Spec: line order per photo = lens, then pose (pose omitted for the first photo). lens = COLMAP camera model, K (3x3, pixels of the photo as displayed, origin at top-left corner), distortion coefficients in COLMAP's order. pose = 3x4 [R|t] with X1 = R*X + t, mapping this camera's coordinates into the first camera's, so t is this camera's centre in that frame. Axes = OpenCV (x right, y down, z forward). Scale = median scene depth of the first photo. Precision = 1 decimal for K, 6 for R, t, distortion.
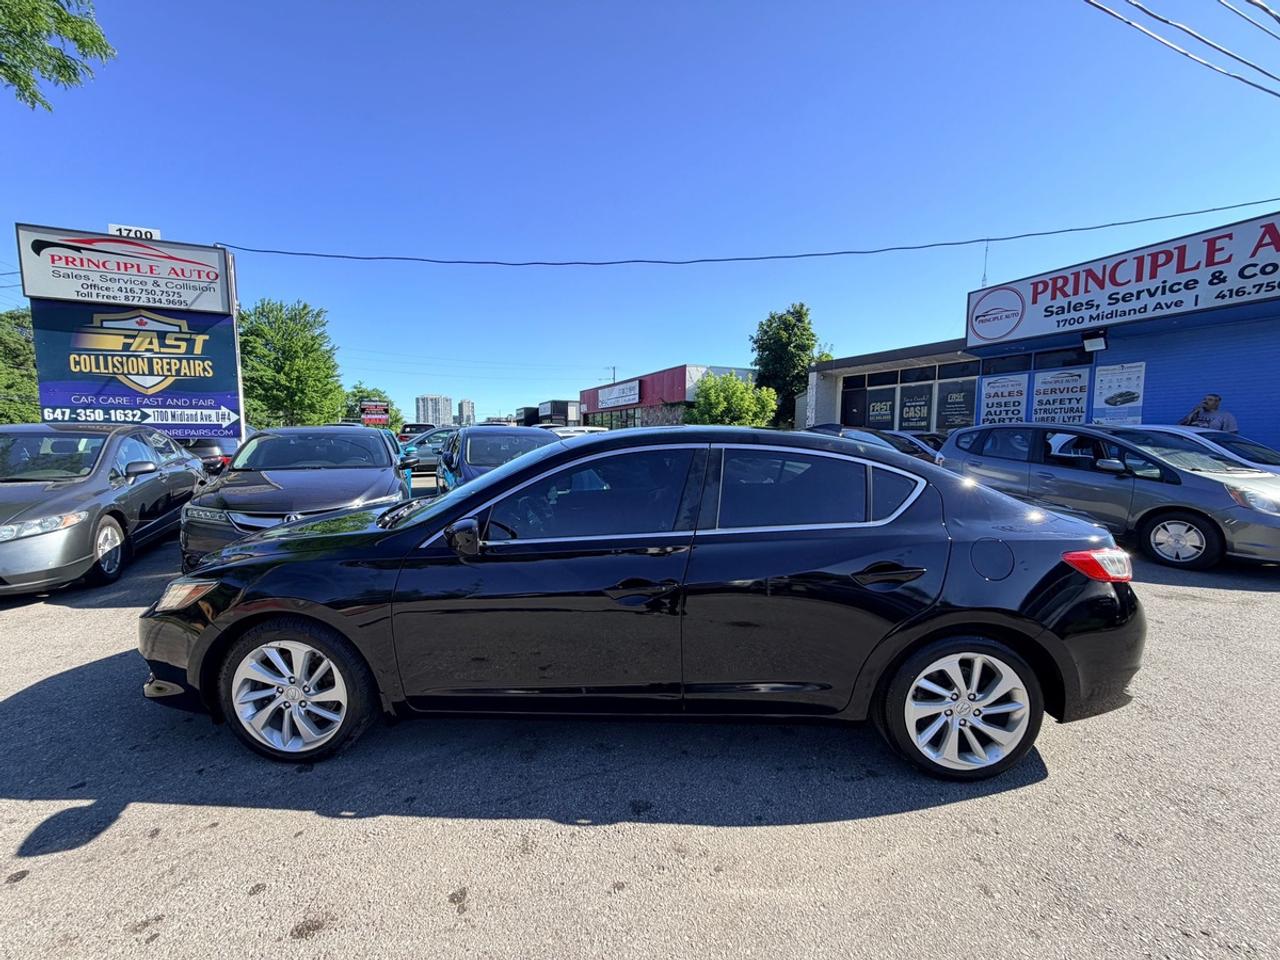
lens RADIAL K [[509.0, 0, 636.2], [0, 509.0, 481.6], [0, 0, 1]] dist [0.000979, -0.000614]
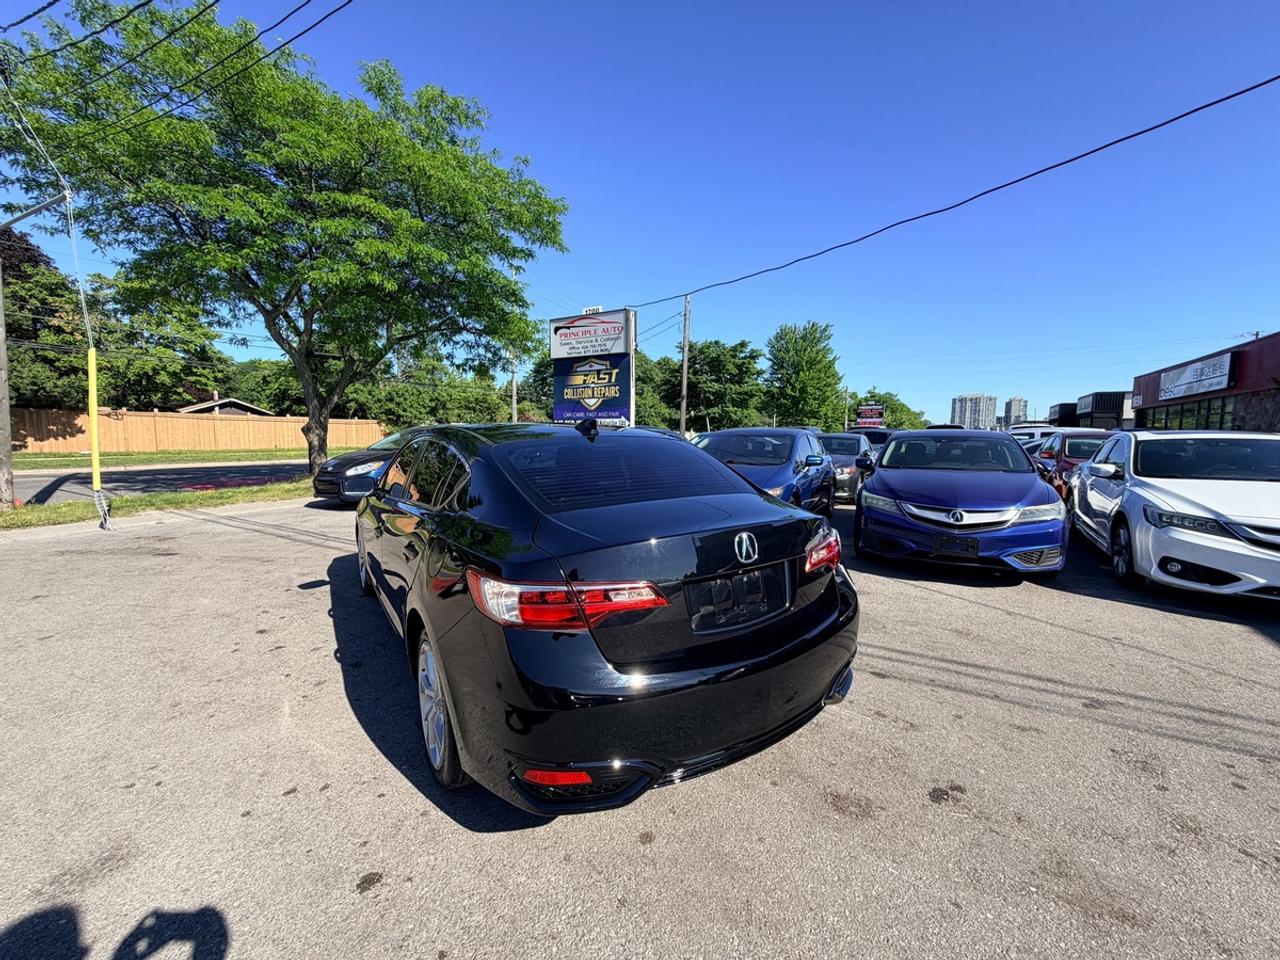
lens RADIAL K [[509.0, 0, 635.9], [0, 509.0, 481.6], [0, 0, 1]] dist [0.000979, -0.000614]
pose [[0.572282, 0.075823, -0.816544, 0.352265], [-0.081355, 0.996054, 0.035474, -0.011296], [0.816011, 0.046129, 0.576192, 0.154299]]
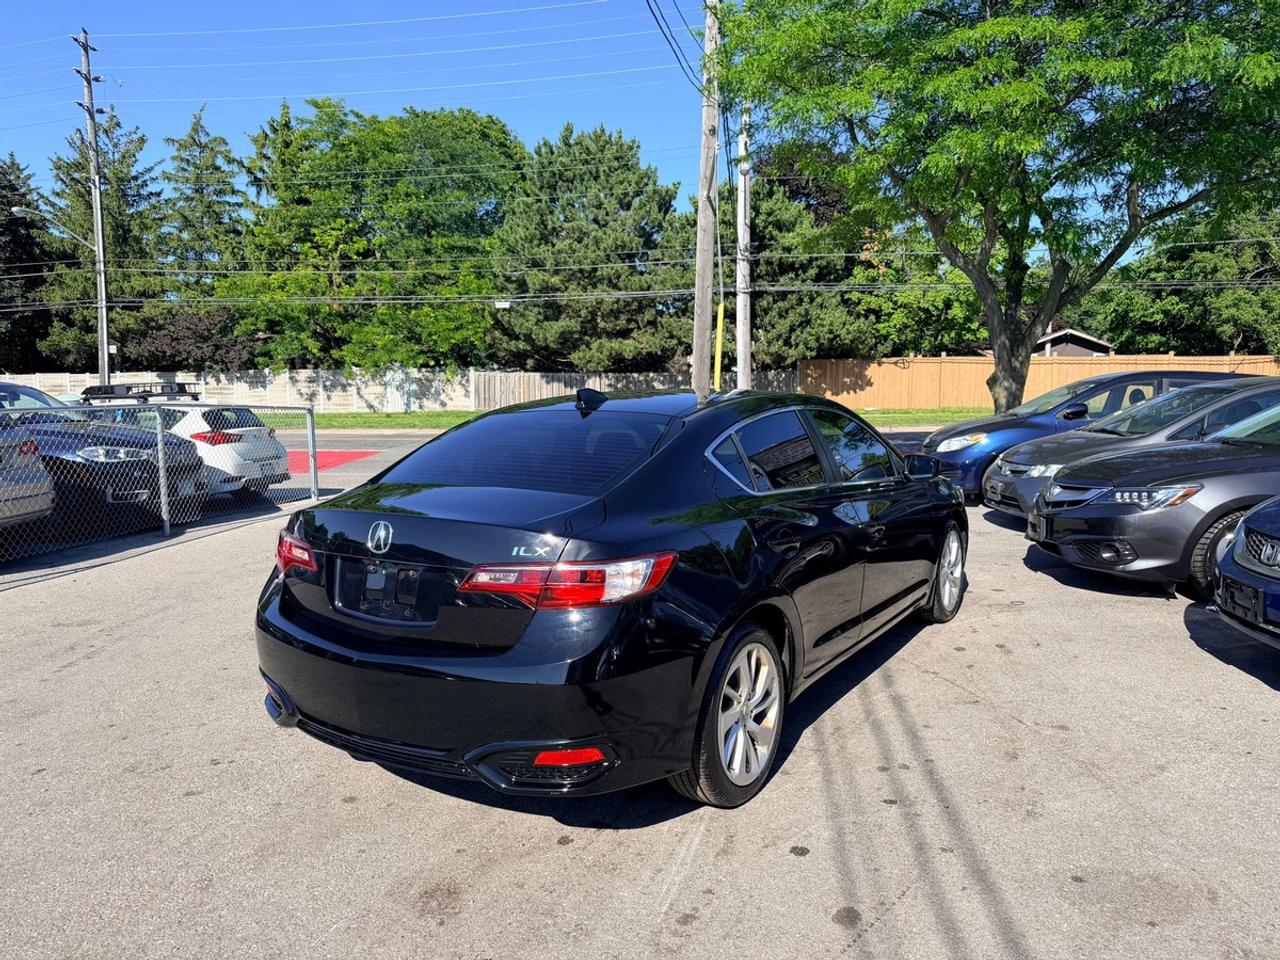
lens RADIAL K [[895.6, 0, 642.2], [0, 895.6, 494.9], [0, 0, 1]] dist [0.059922, -0.073244]
pose [[-0.519101, 0.105889, -0.848128, 0.432284], [-0.074790, 0.982863, 0.168486, -0.054360], [0.851434, 0.150892, -0.502286, 0.512369]]
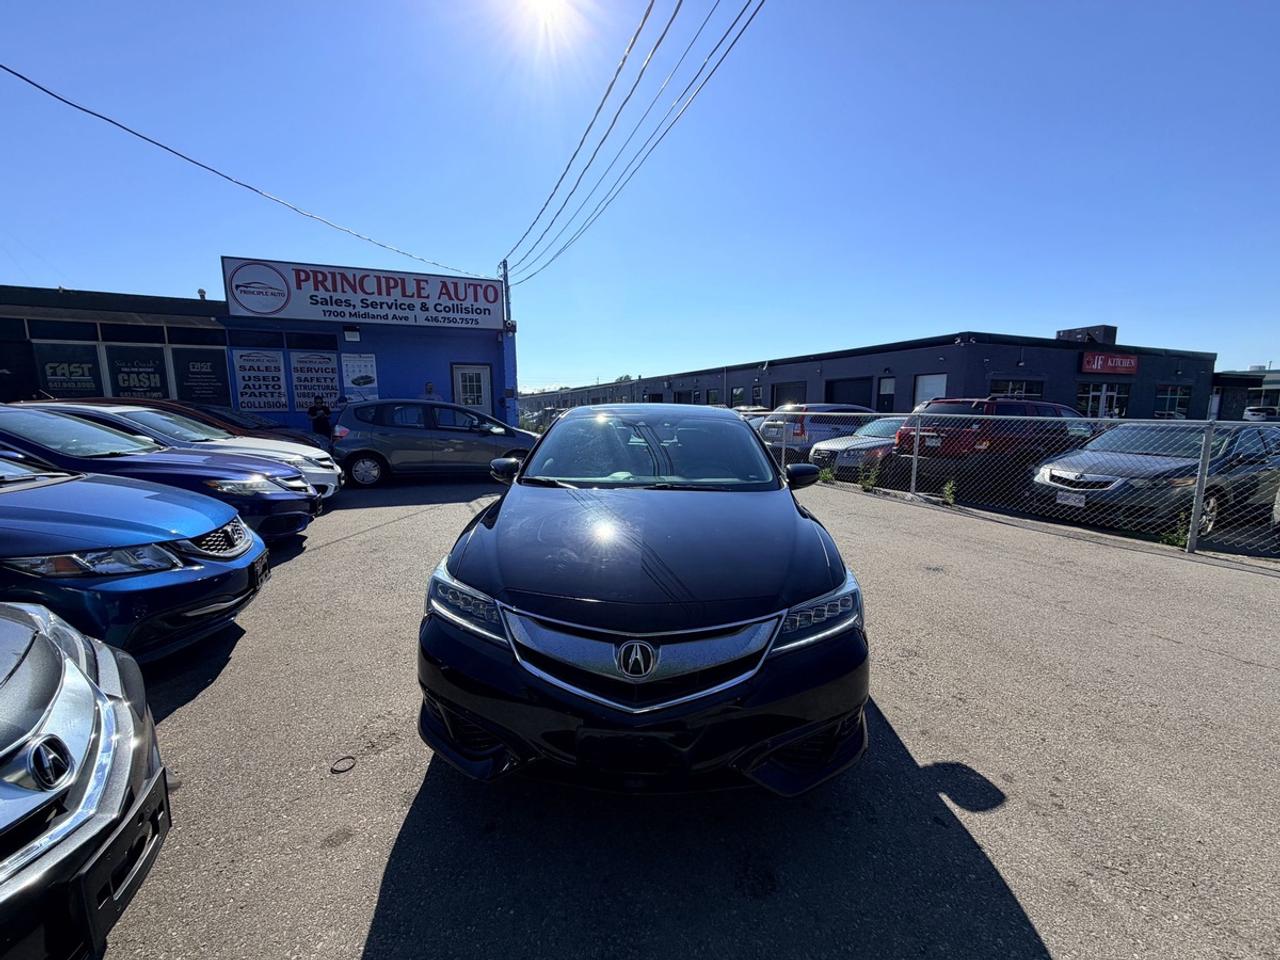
lens RADIAL K [[509.0, 0, 635.9], [0, 509.0, 482.2], [0, 0, 1]] dist [0.000979, -0.000614]
pose [[0.017926, -0.145128, 0.989251, -0.391106], [0.091080, 0.985533, 0.142932, -0.030352], [-0.995682, 0.087539, 0.030885, 0.299334]]
